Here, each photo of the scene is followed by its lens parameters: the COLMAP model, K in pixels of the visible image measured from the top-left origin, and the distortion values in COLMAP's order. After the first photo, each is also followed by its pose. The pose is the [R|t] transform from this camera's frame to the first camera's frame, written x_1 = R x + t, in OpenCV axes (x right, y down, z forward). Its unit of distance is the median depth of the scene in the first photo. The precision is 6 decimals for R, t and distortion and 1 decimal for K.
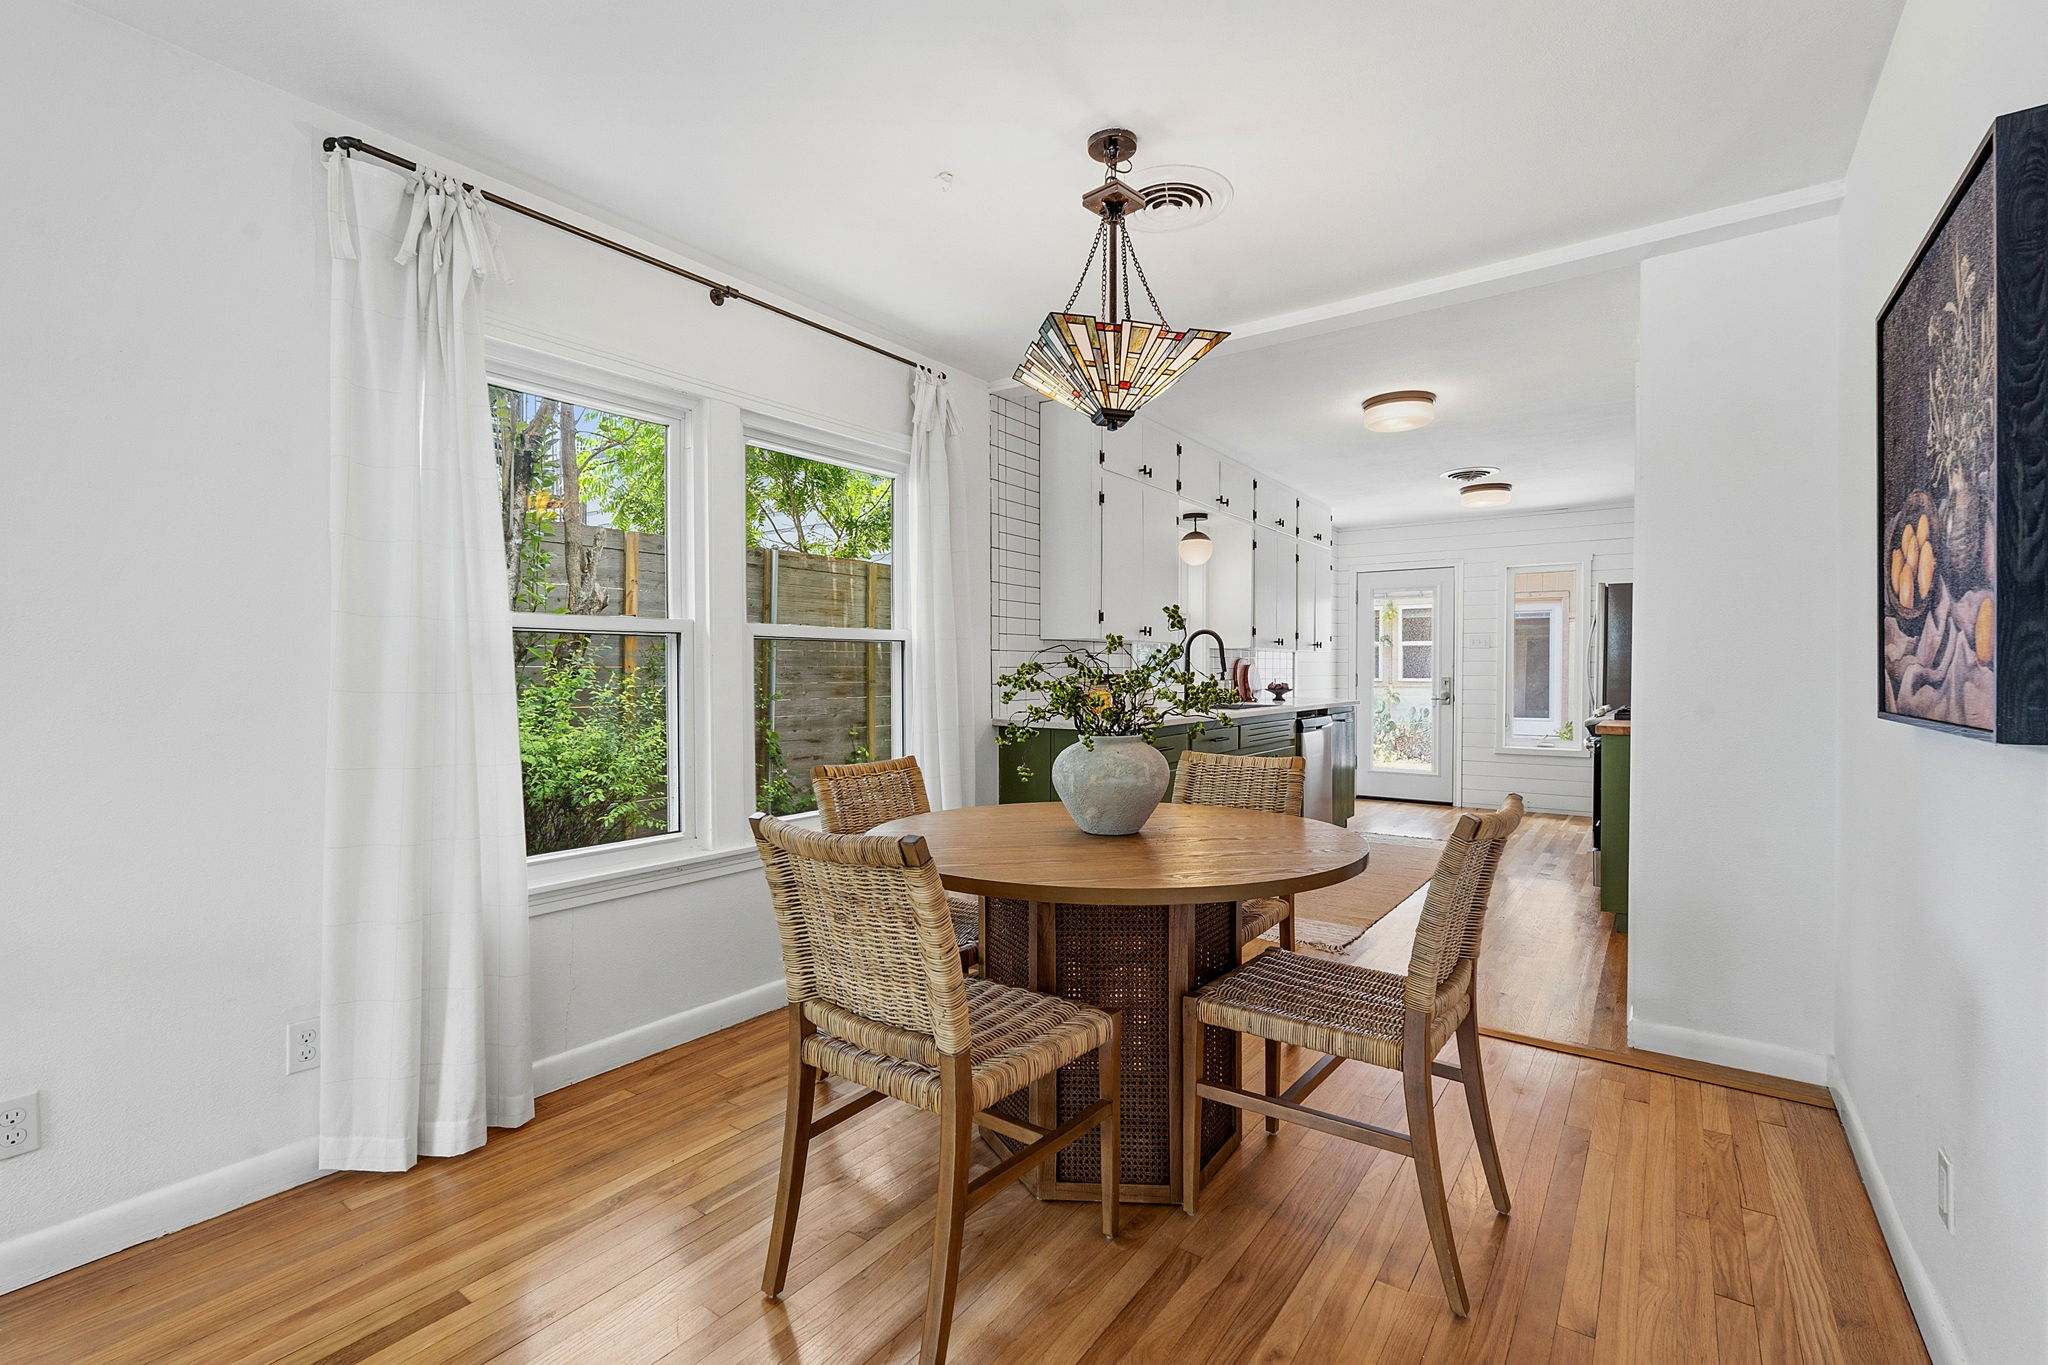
lens RADIAL K [[897.6, 0, 1022.8], [0, 897.6, 683.7], [0, 0, 1]] dist [-0.003261, 0.000344]
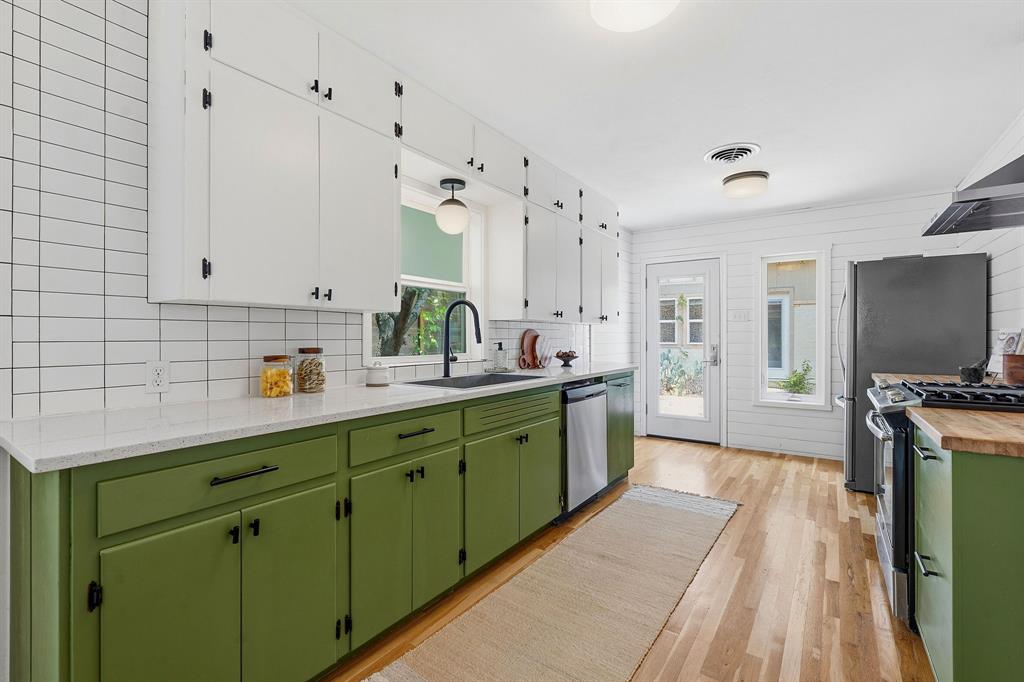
lens RADIAL K [[449.1, 0, 511.0], [0, 449.1, 336.6], [0, 0, 1]] dist [-0.002299, 0.000001]
pose [[0.999972, -0.000938, 0.007452, 0.216788], [0.001049, 0.999887, -0.015008, -0.011307], [-0.007437, 0.015016, 0.999860, 0.442268]]
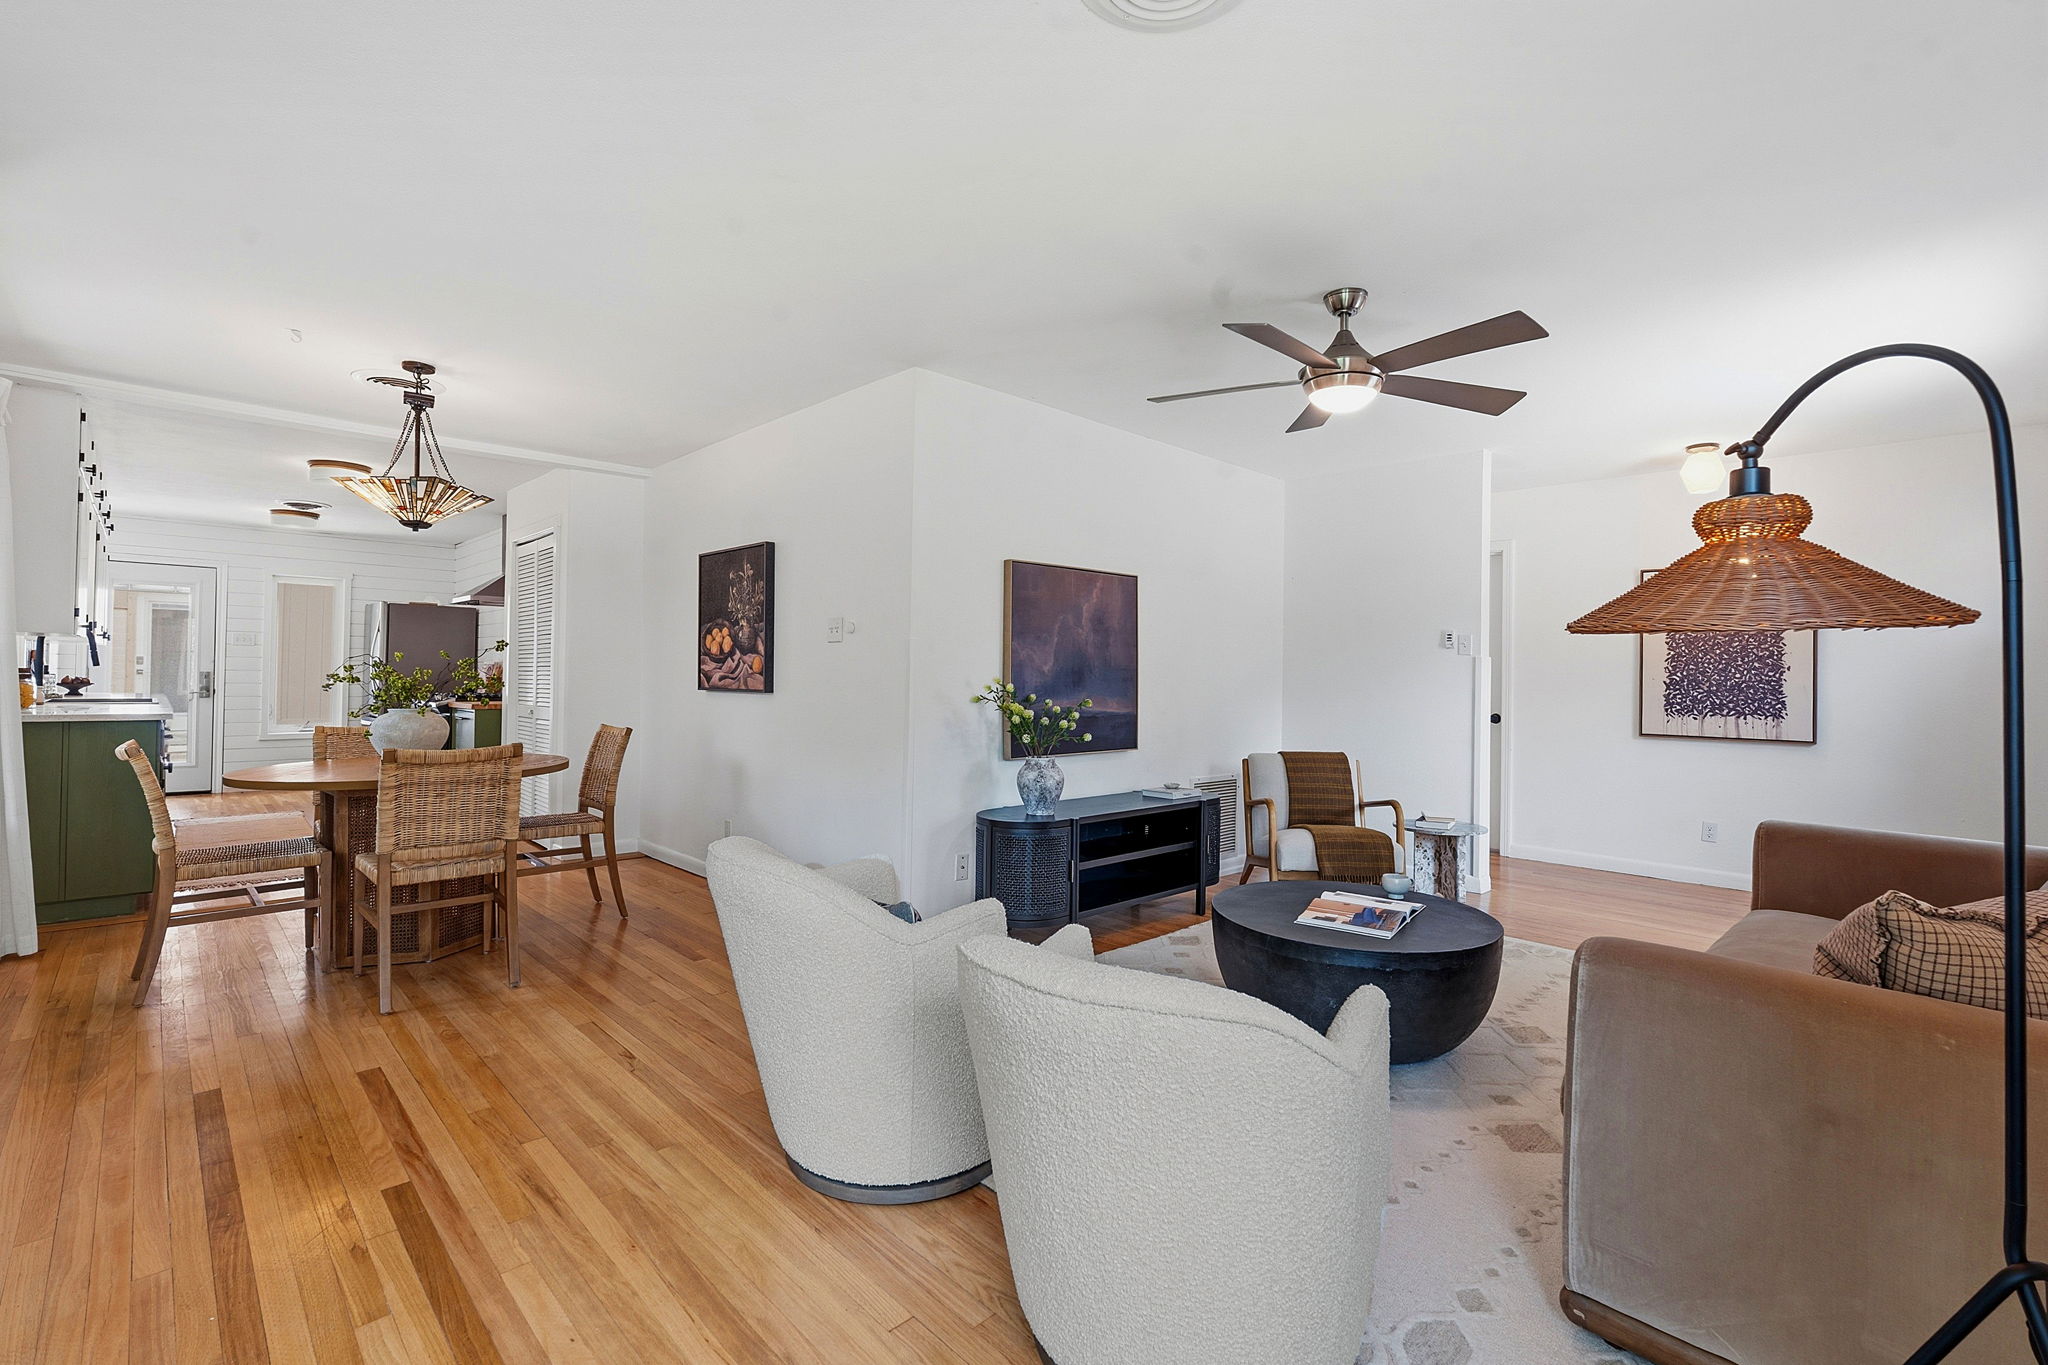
lens RADIAL K [[911.1, 0, 1031.0], [0, 911.1, 656.2], [0, 0, 1]] dist [-0.012989, 0.000720]
pose [[0.172669, 0.021475, 0.984746, -0.485293], [0.000361, 0.999761, -0.021865, -0.001828], [-0.984980, 0.004131, 0.172620, -0.159420]]
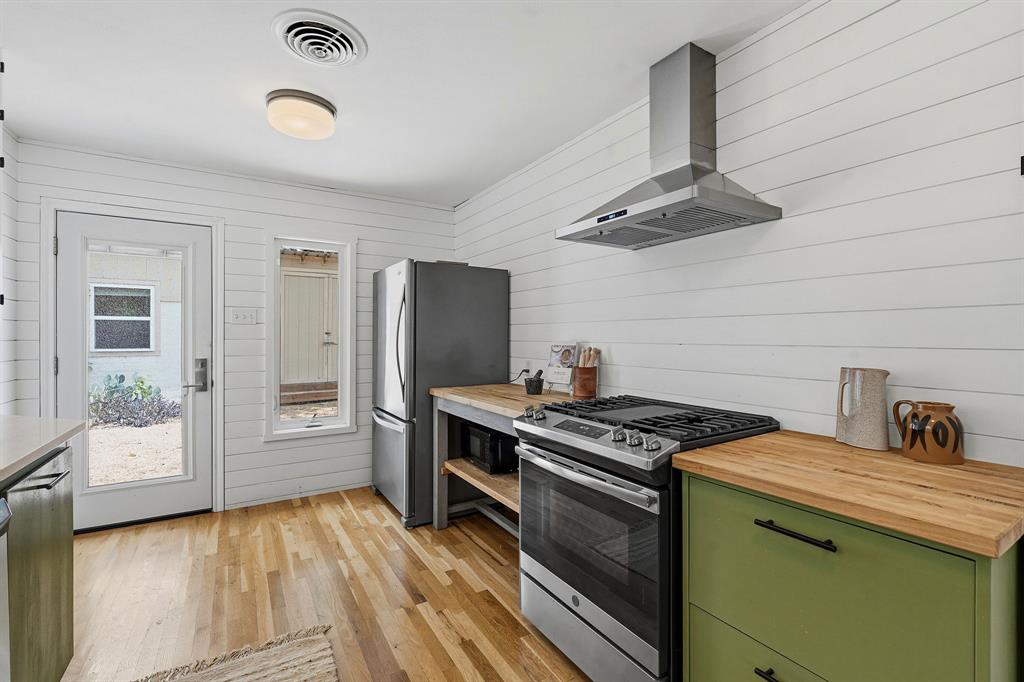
lens RADIAL K [[448.8, 0, 511.4], [0, 448.8, 341.6], [0, 0, 1]] dist [-0.003261, 0.000344]
pose [[0.382173, -0.004955, 0.924078, 0.245003], [0.009678, 0.999952, 0.001359, -0.024459], [-0.924040, 0.008424, 0.382202, 0.706622]]
